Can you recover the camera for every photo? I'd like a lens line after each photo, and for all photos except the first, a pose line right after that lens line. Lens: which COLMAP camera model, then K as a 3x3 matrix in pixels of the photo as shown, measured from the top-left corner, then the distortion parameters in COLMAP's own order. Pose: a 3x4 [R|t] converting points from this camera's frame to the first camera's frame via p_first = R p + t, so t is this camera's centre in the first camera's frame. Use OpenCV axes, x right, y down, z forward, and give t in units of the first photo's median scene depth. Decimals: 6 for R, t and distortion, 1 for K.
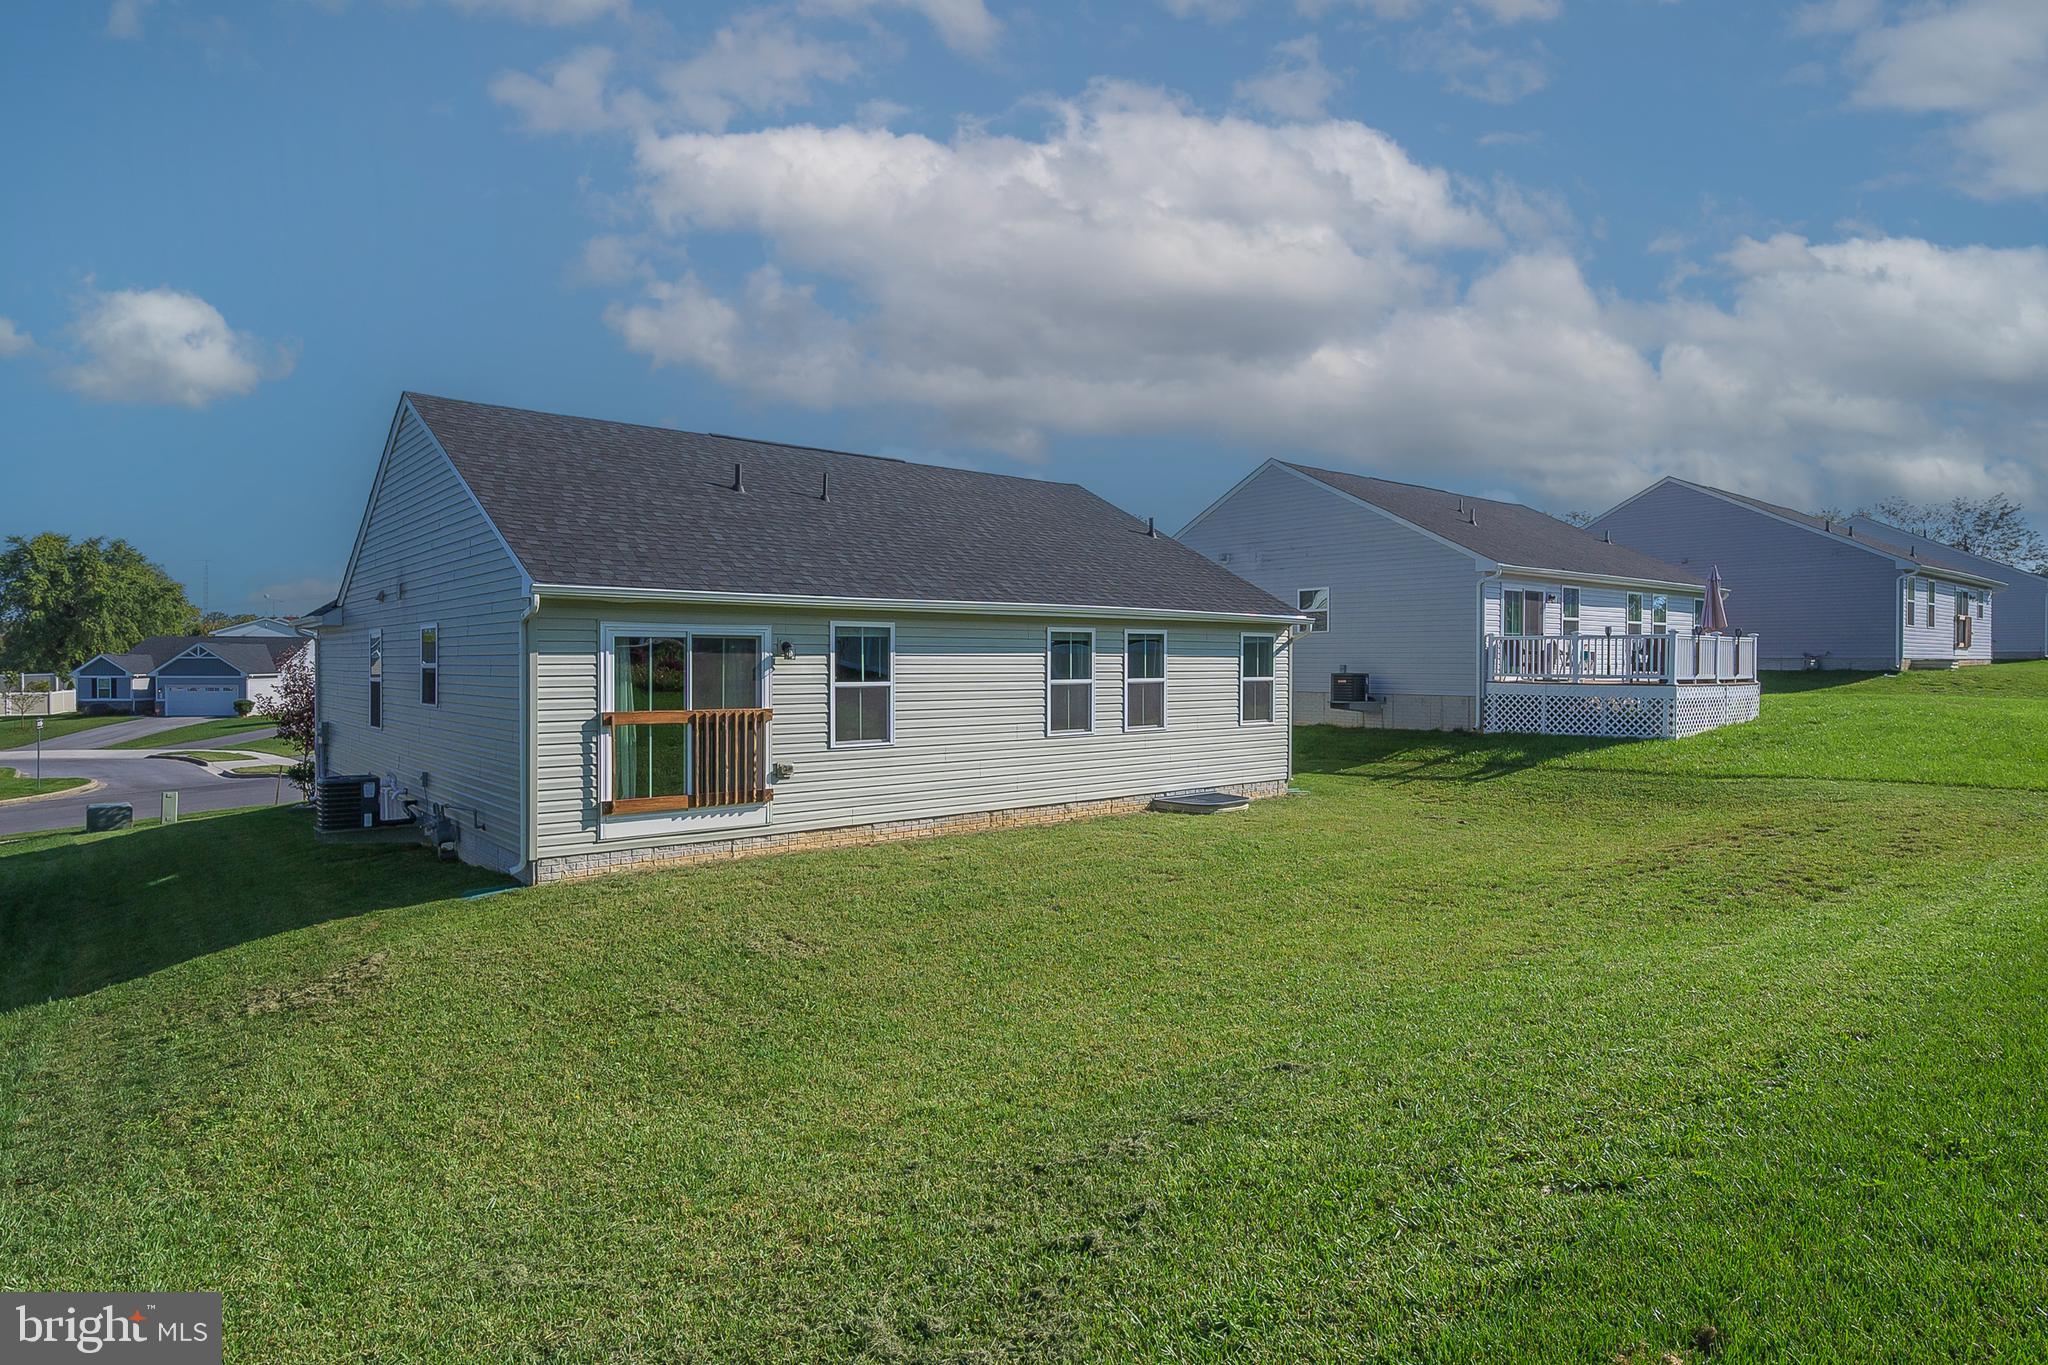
lens RADIAL K [[1129.7, 0, 1038.2], [0, 1129.7, 653.8], [0, 0, 1]] dist [0.006960, -0.000333]
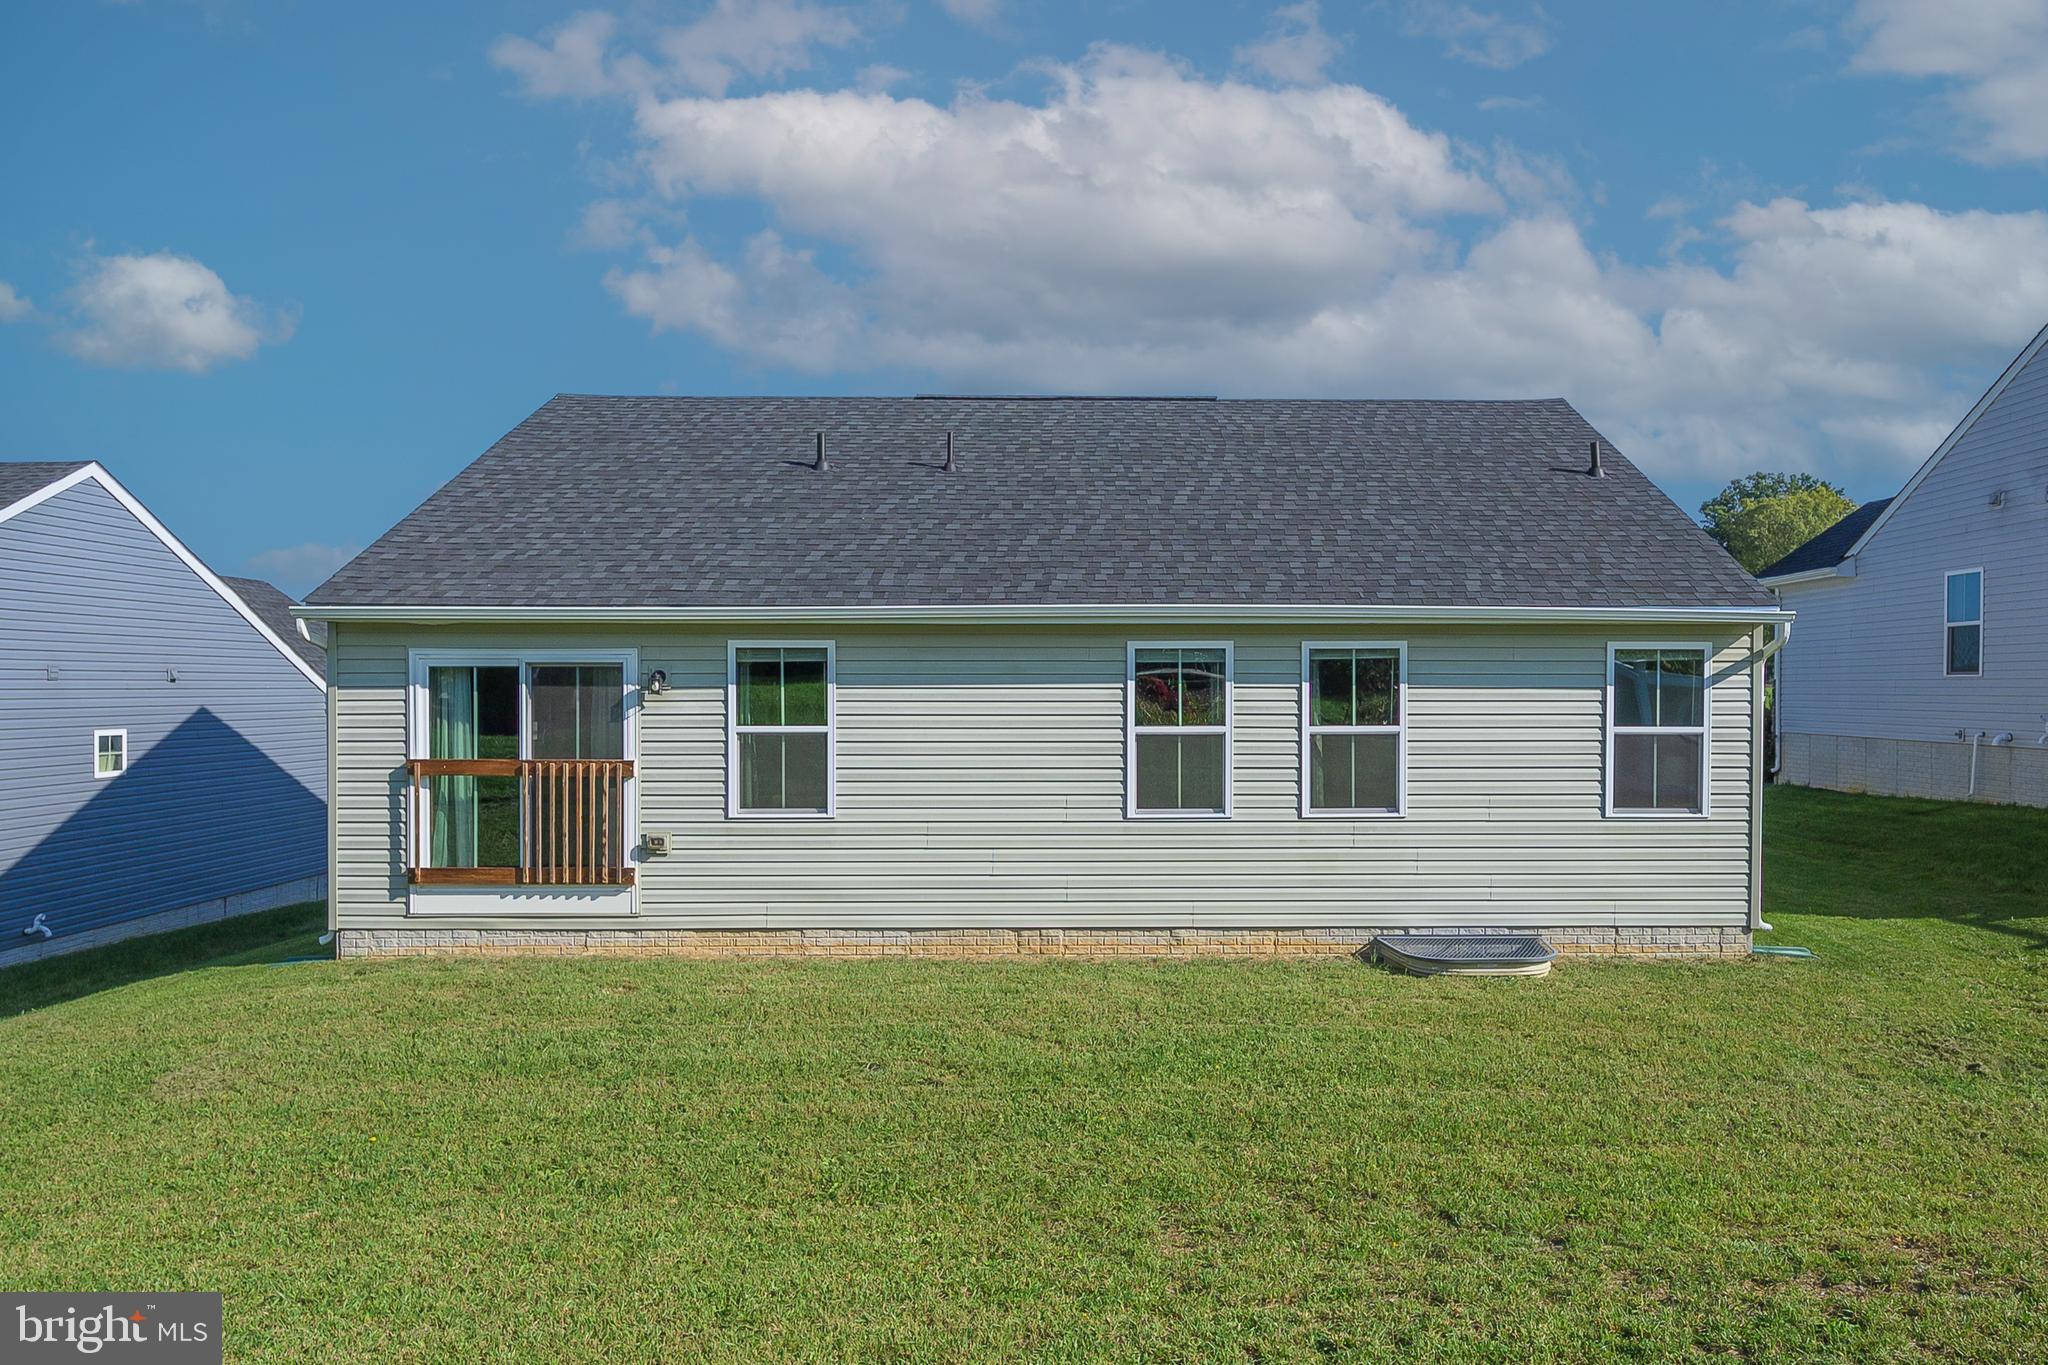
lens RADIAL K [[1386.4, 0, 1027.9], [0, 1386.4, 671.8], [0, 0, 1]] dist [-0.000628, 0.008792]
pose [[0.774309, -0.011657, -0.632700, 0.518243], [0.004401, 0.999905, -0.013036, 0.003154], [0.632792, 0.007310, 0.774287, 0.433574]]
